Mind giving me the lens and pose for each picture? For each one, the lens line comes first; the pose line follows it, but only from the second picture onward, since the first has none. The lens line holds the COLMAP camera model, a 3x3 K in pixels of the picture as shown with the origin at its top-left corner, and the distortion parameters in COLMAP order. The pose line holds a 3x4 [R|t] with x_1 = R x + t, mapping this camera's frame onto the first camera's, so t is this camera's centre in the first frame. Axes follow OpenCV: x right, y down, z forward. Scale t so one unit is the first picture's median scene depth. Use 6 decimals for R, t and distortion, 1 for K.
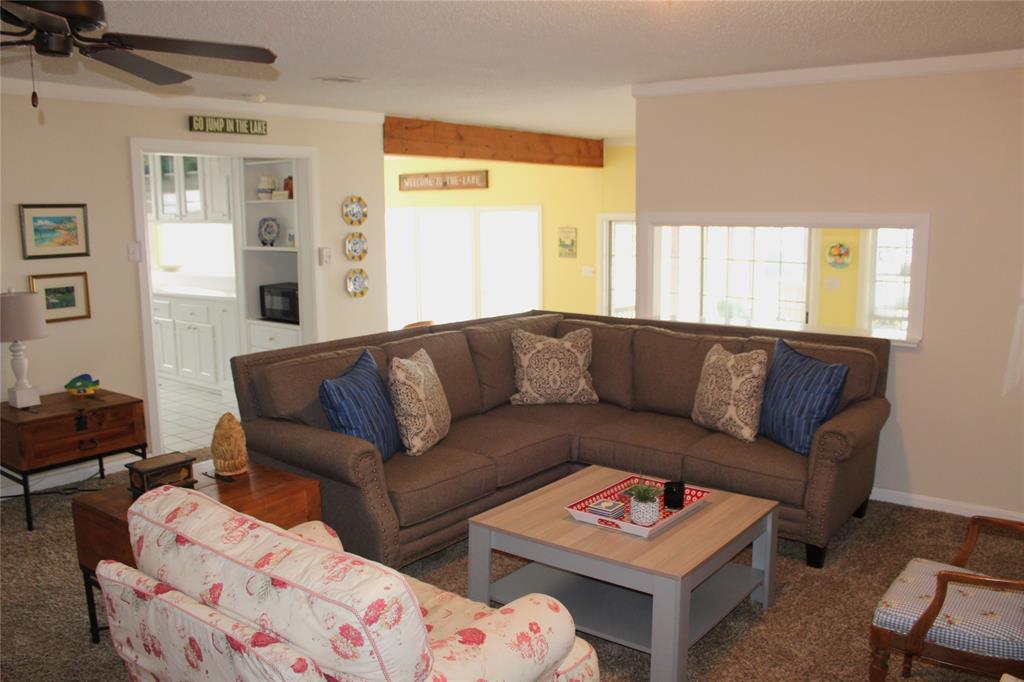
lens RADIAL K [[856.3, 0, 530.1], [0, 856.3, 344.8], [0, 0, 1]] dist [-0.106781, 0.003725]
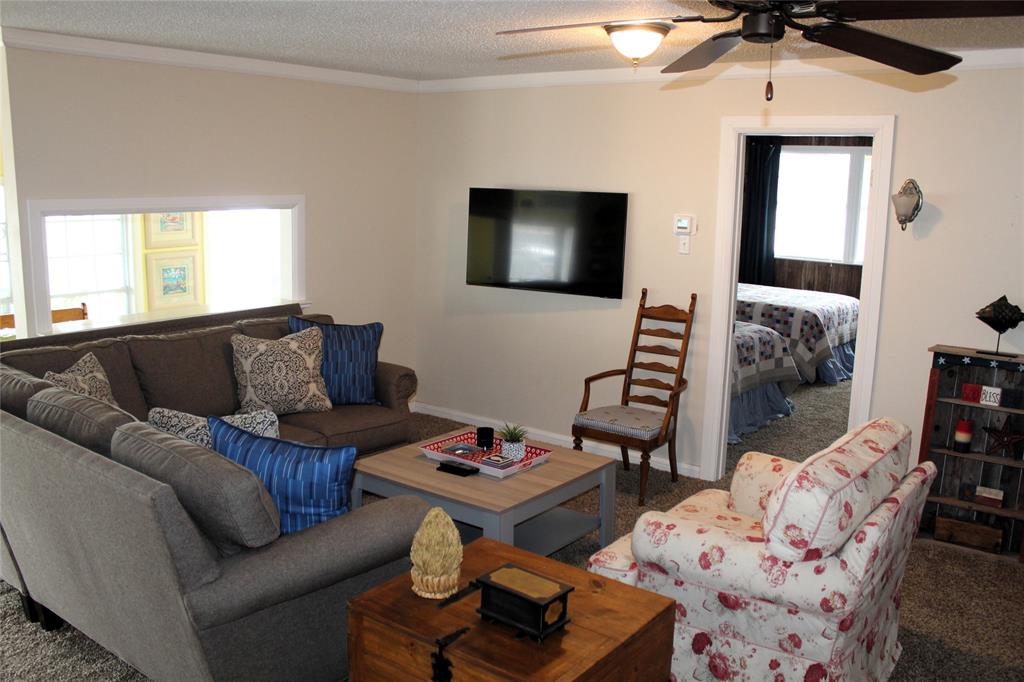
lens RADIAL K [[886.2, 0, 532.0], [0, 886.2, 341.1], [0, 0, 1]] dist [-0.118416, 0.002244]
pose [[-0.002450, -0.175961, 0.984394, -0.706265], [0.127896, 0.976258, 0.174825, -0.115119], [-0.991785, 0.126328, 0.020113, 0.598439]]
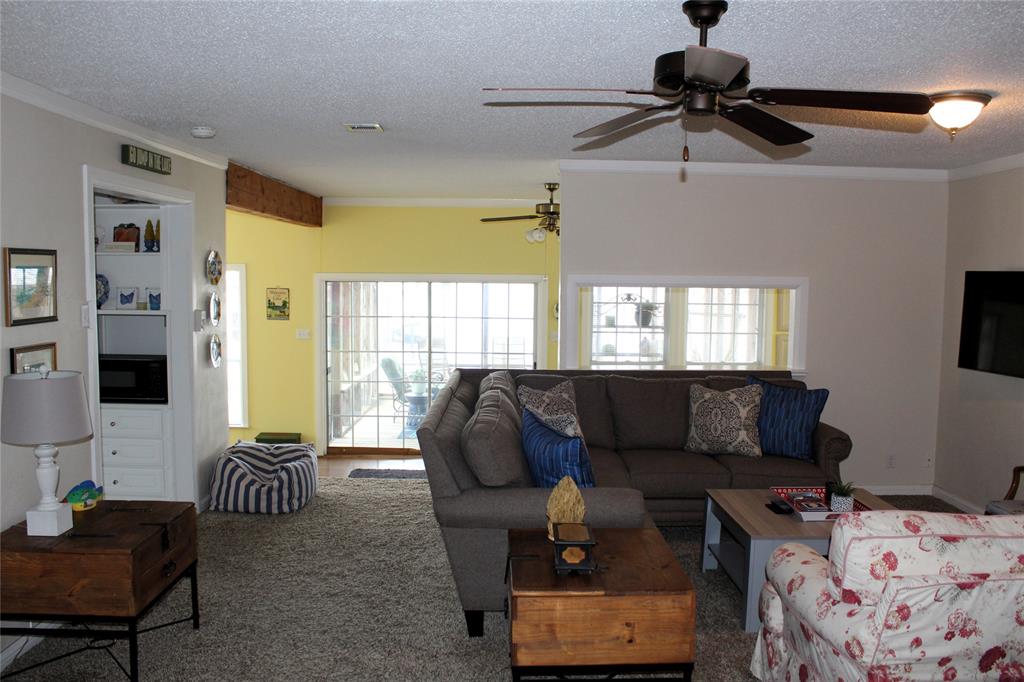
lens RADIAL K [[886.2, 0, 532.0], [0, 886.2, 341.1], [0, 0, 1]] dist [-0.118416, 0.002244]
pose [[0.781411, -0.034193, 0.623079, -0.680720], [0.081909, 0.995479, -0.048094, -0.018533], [-0.618618, 0.088617, 0.780679, 0.151237]]
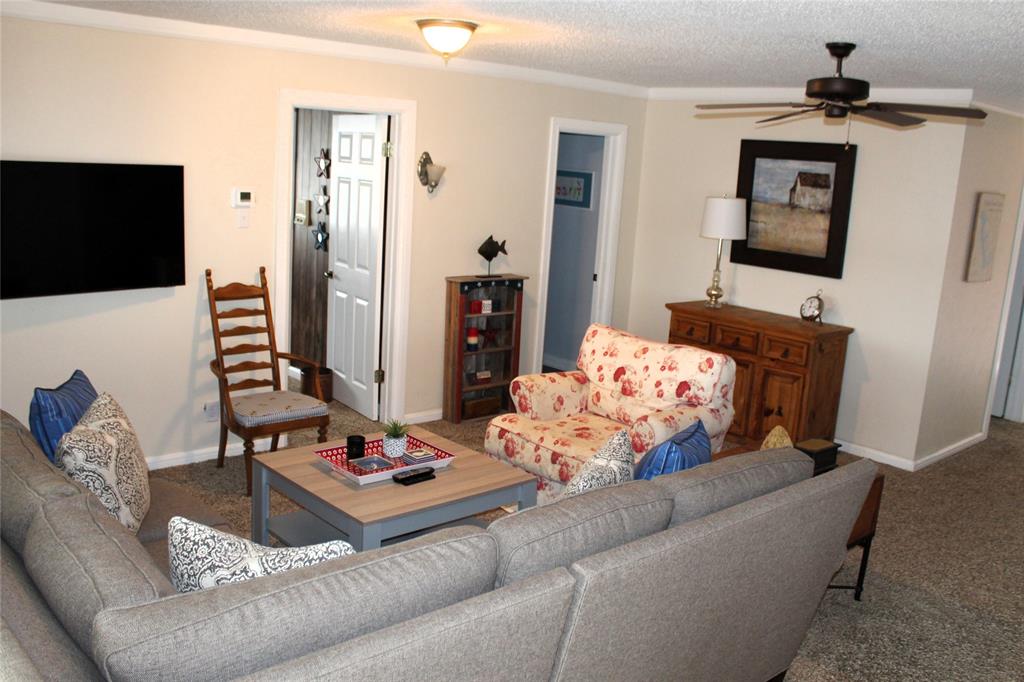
lens RADIAL K [[856.3, 0, 530.1], [0, 856.3, 344.8], [0, 0, 1]] dist [-0.106781, 0.003725]
pose [[-0.976650, -0.093828, 0.193265, -0.154339], [-0.020954, 0.936901, 0.348965, -0.231030], [-0.213813, 0.336767, -0.916991, 1.309725]]
